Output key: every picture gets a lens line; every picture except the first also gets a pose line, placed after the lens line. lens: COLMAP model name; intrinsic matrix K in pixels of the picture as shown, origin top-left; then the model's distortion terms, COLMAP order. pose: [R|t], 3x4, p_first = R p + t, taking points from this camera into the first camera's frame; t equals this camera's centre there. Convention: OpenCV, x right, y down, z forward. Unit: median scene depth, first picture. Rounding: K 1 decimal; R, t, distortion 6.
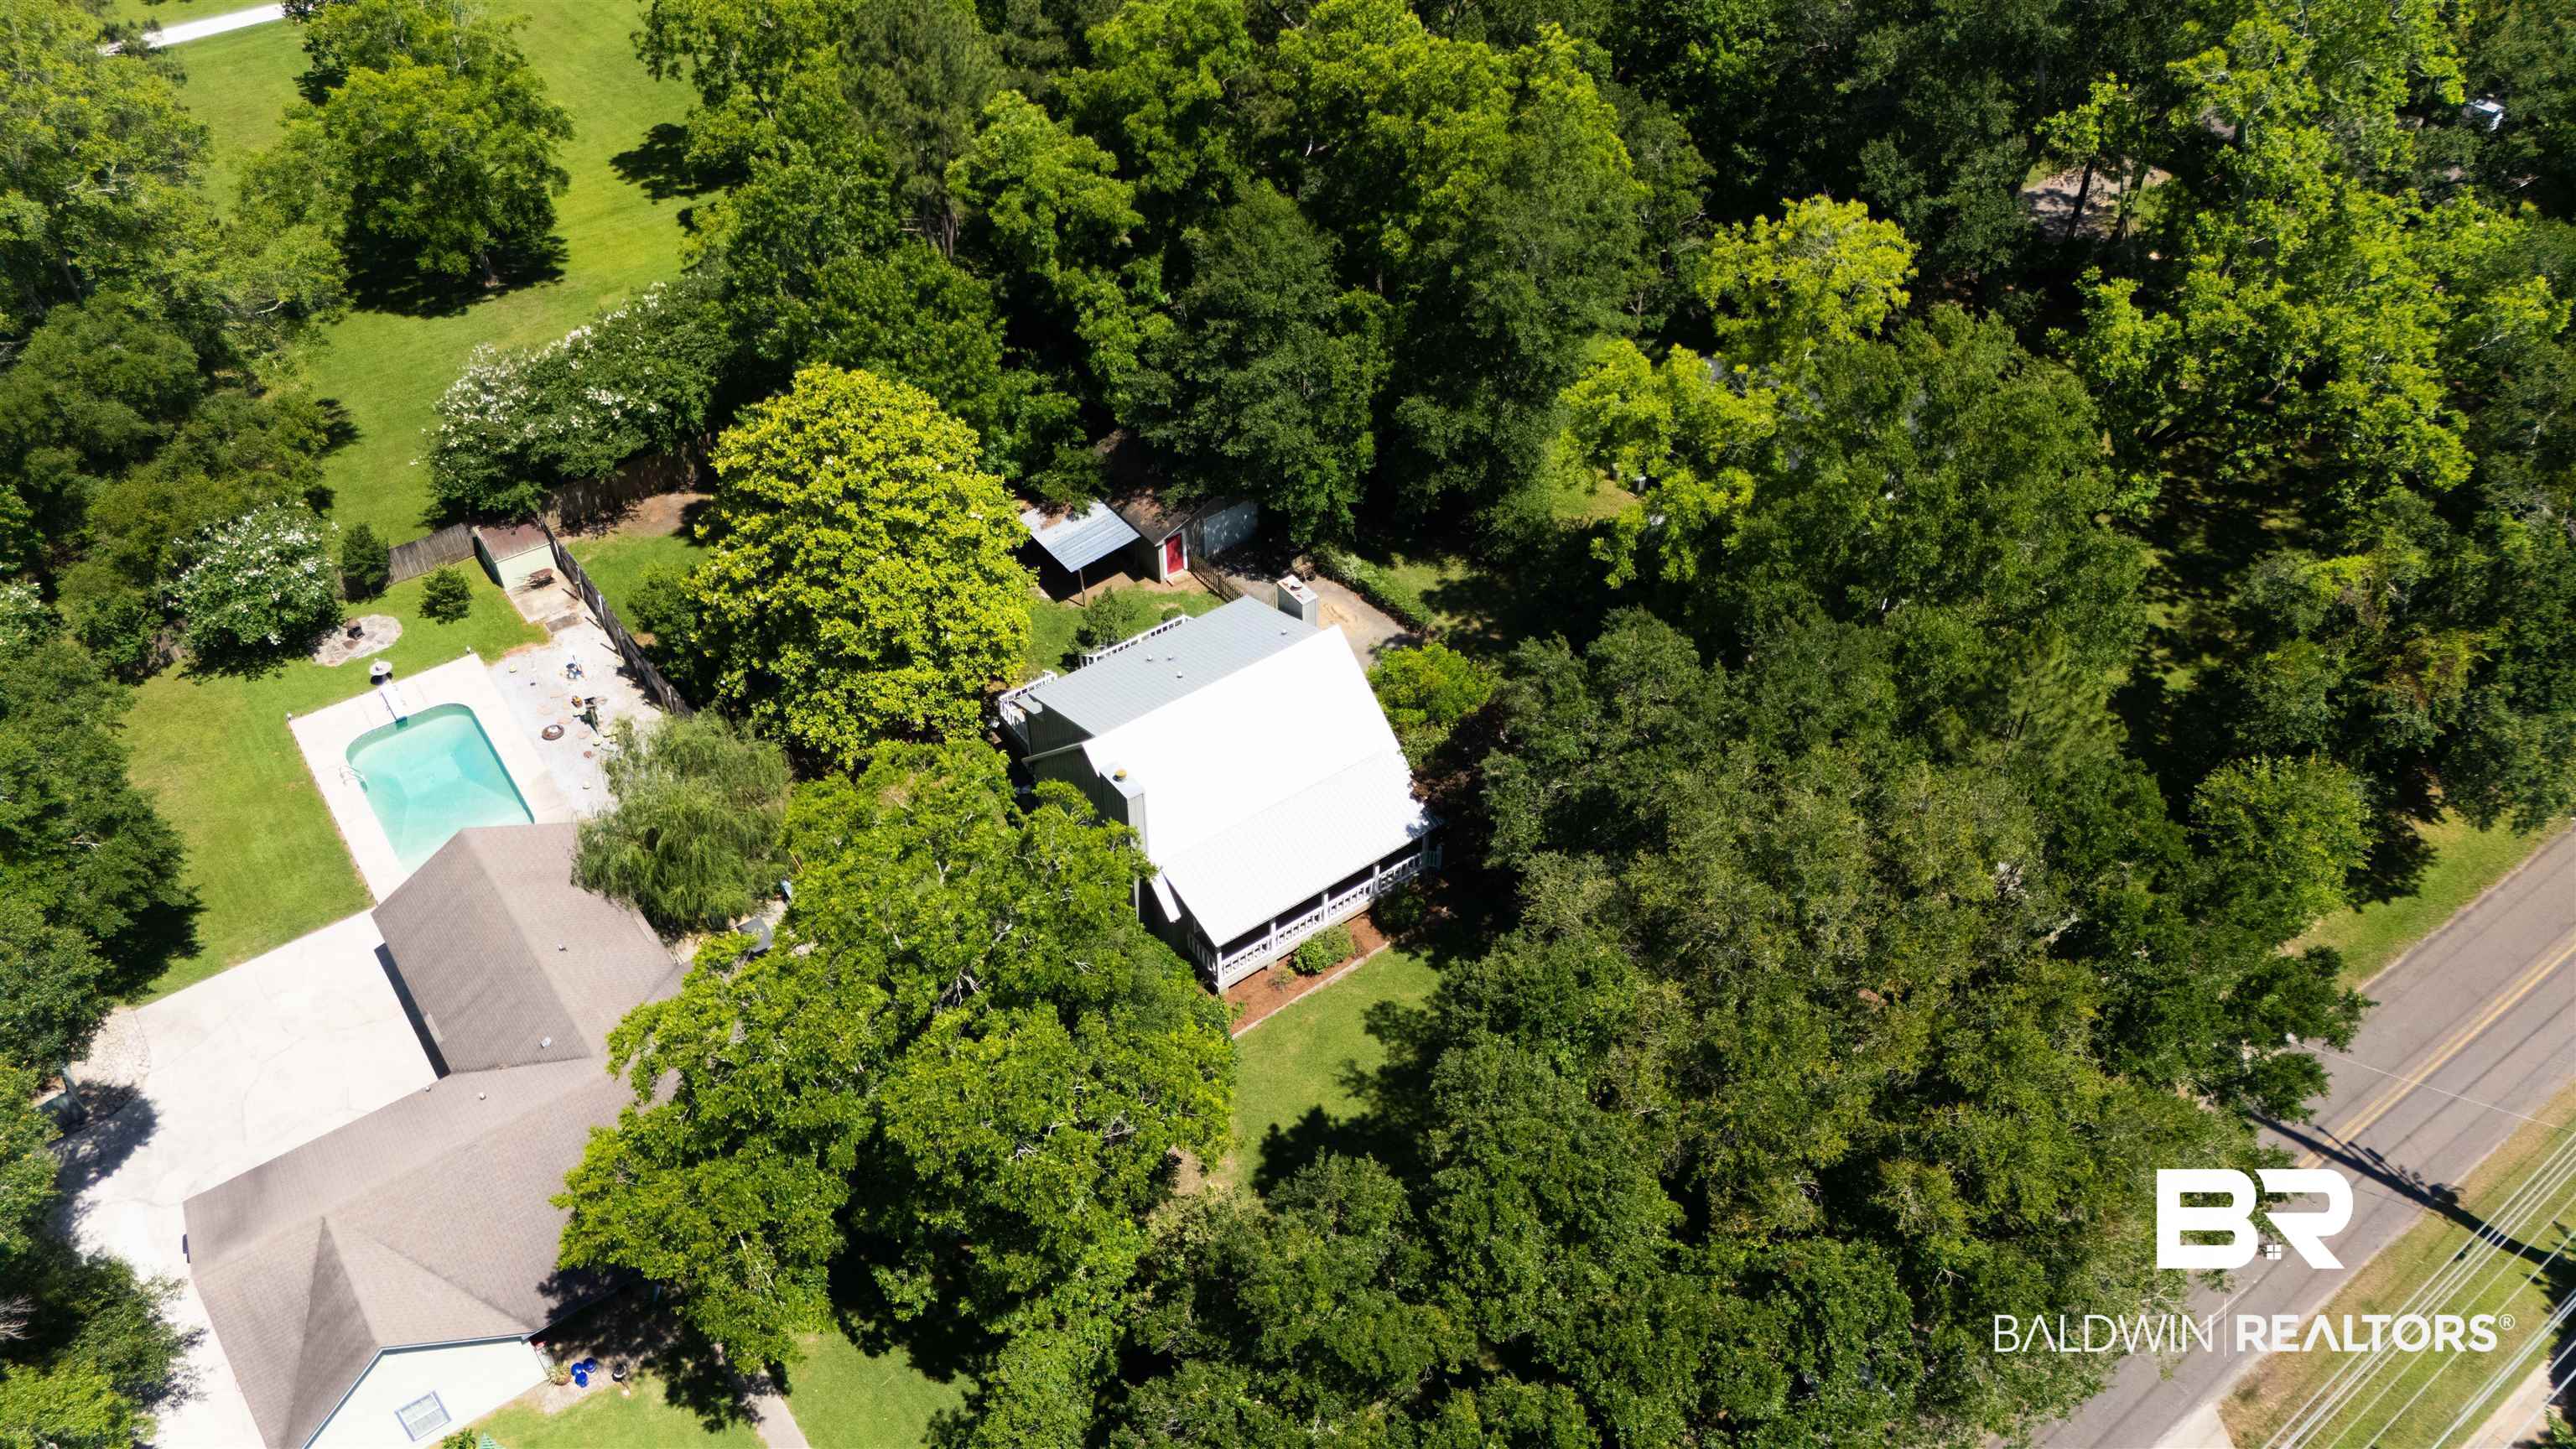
lens RADIAL K [[1897.8, 0, 1302.6], [0, 1897.8, 720.9], [0, 0, 1]] dist [0.105065, -0.124791]
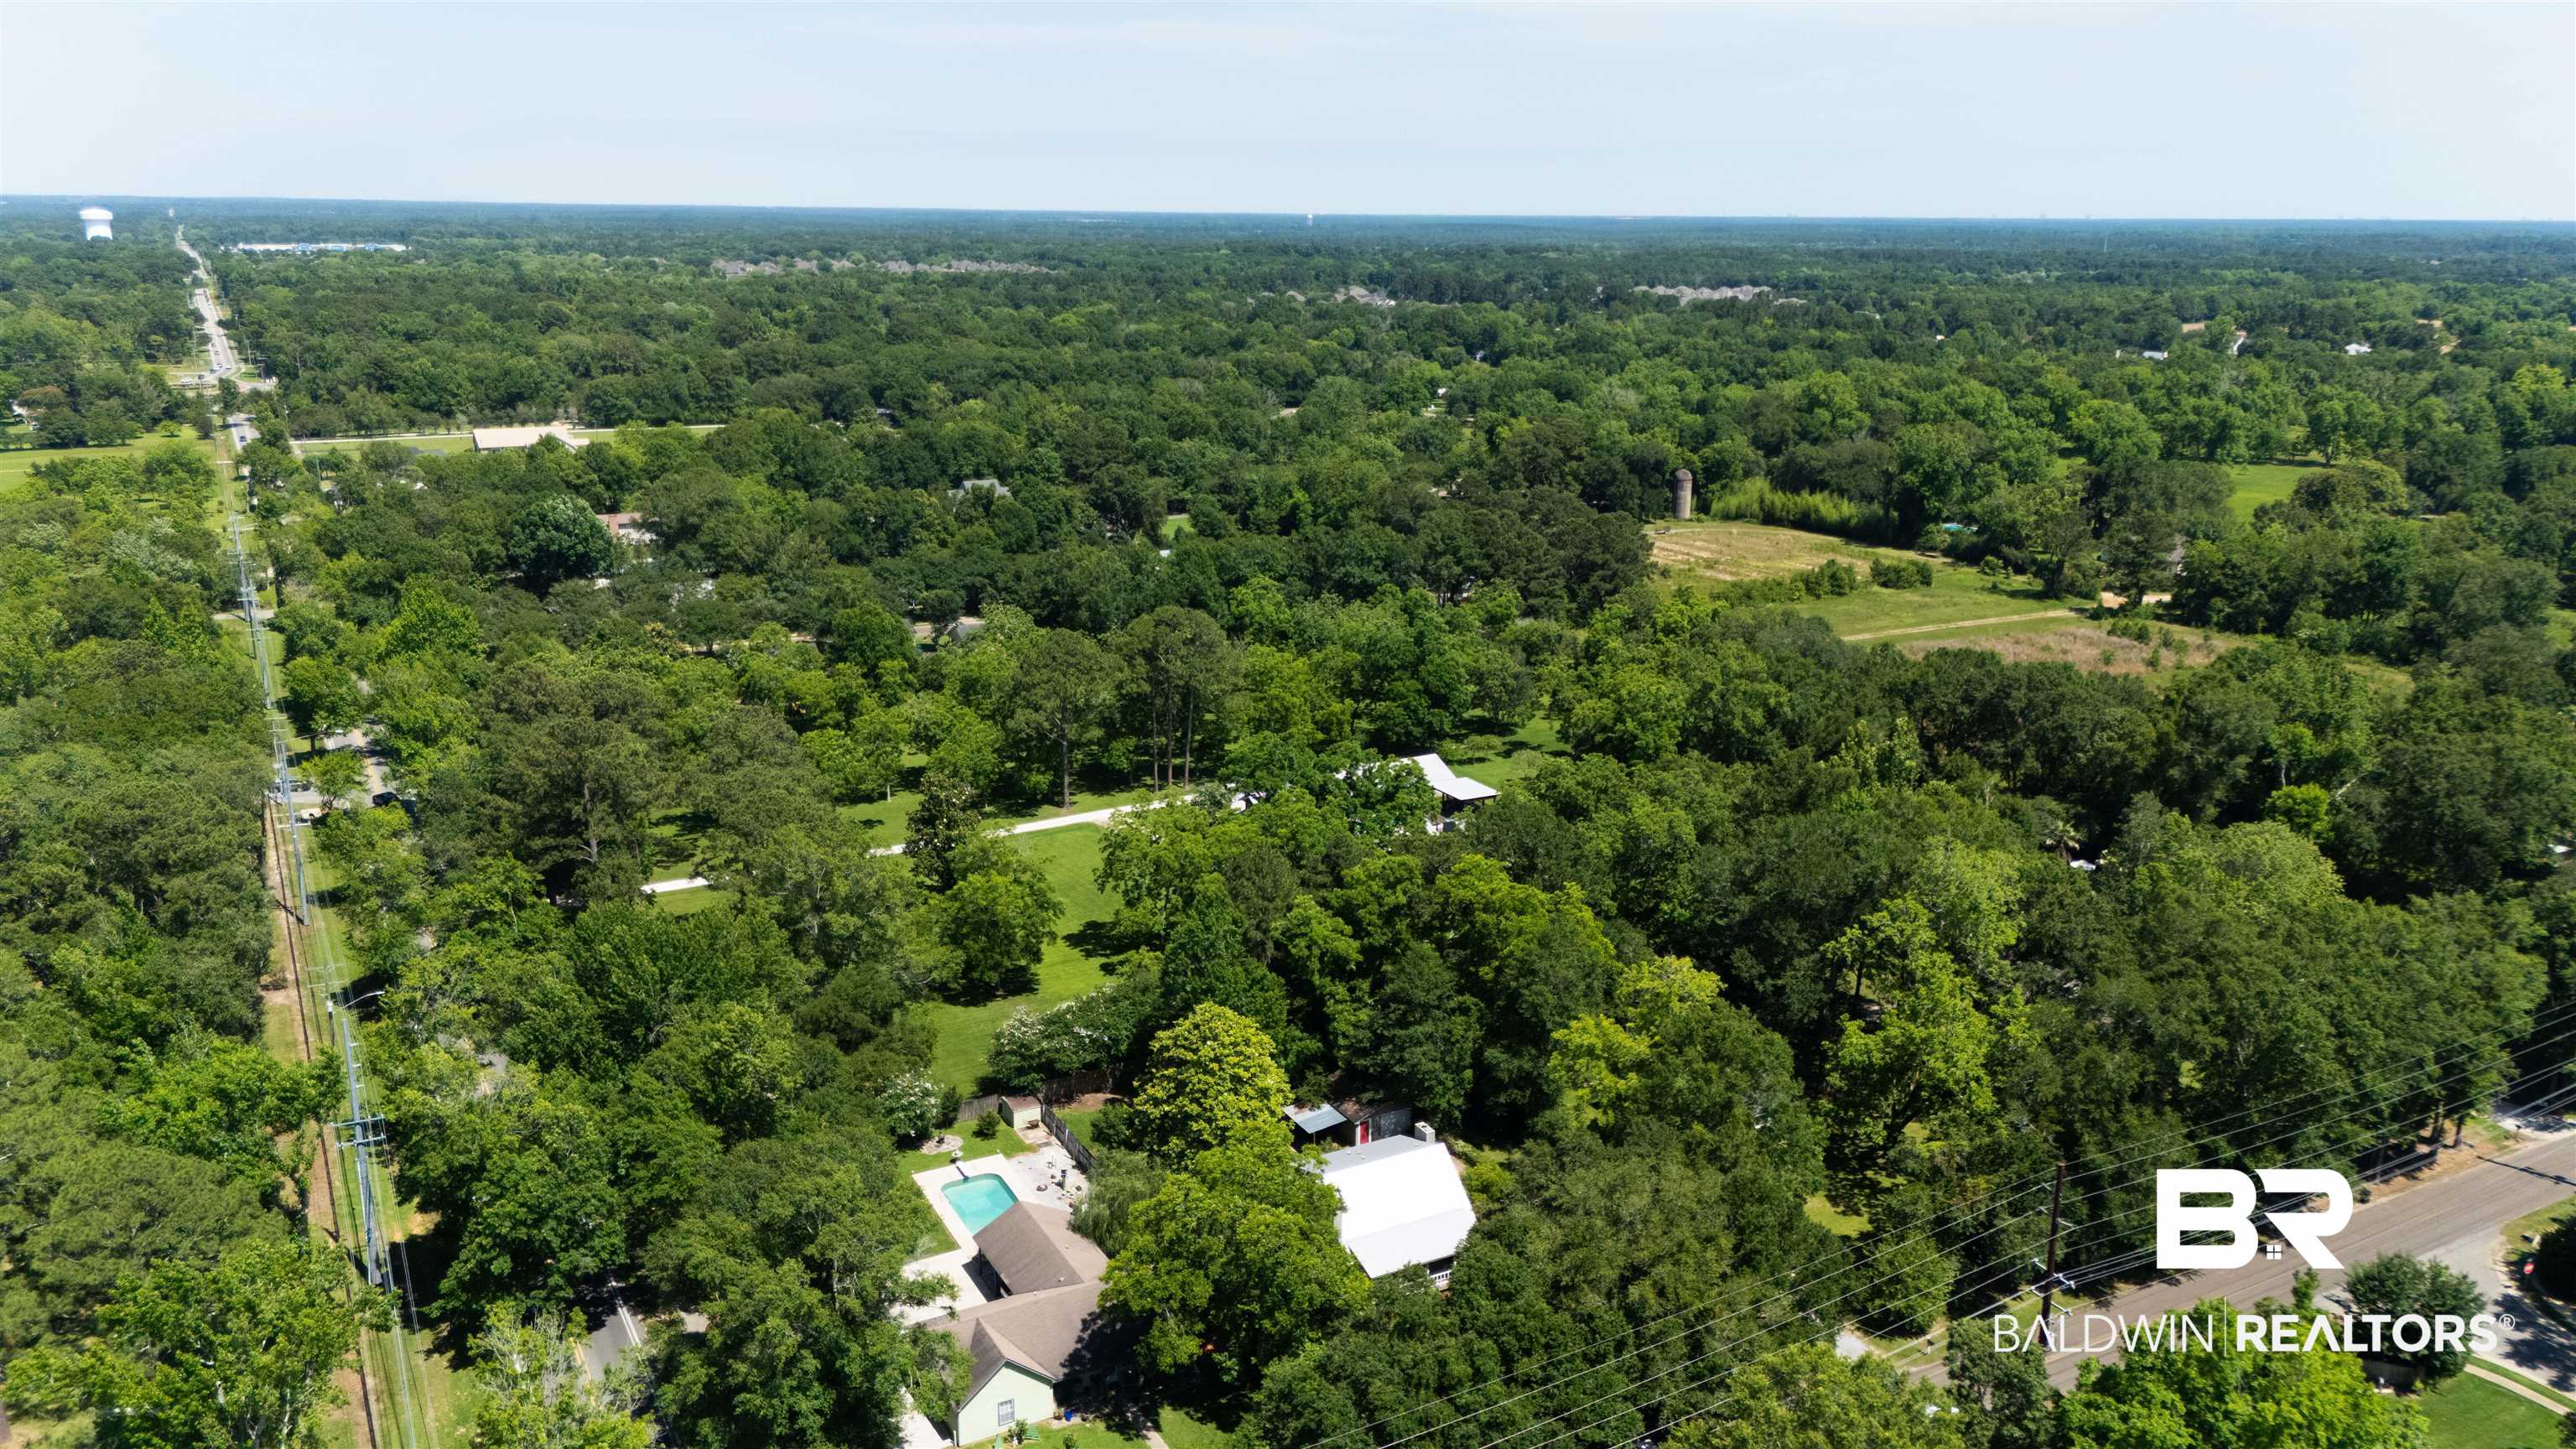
lens RADIAL K [[1897.8, 0, 1302.6], [0, 1897.8, 720.9], [0, 0, 1]] dist [0.105065, -0.124791]
pose [[0.991924, 0.048759, -0.117090, 0.075278], [-0.095644, 0.893862, -0.438022, 0.396112], [0.083305, 0.445684, 0.891306, -0.895763]]
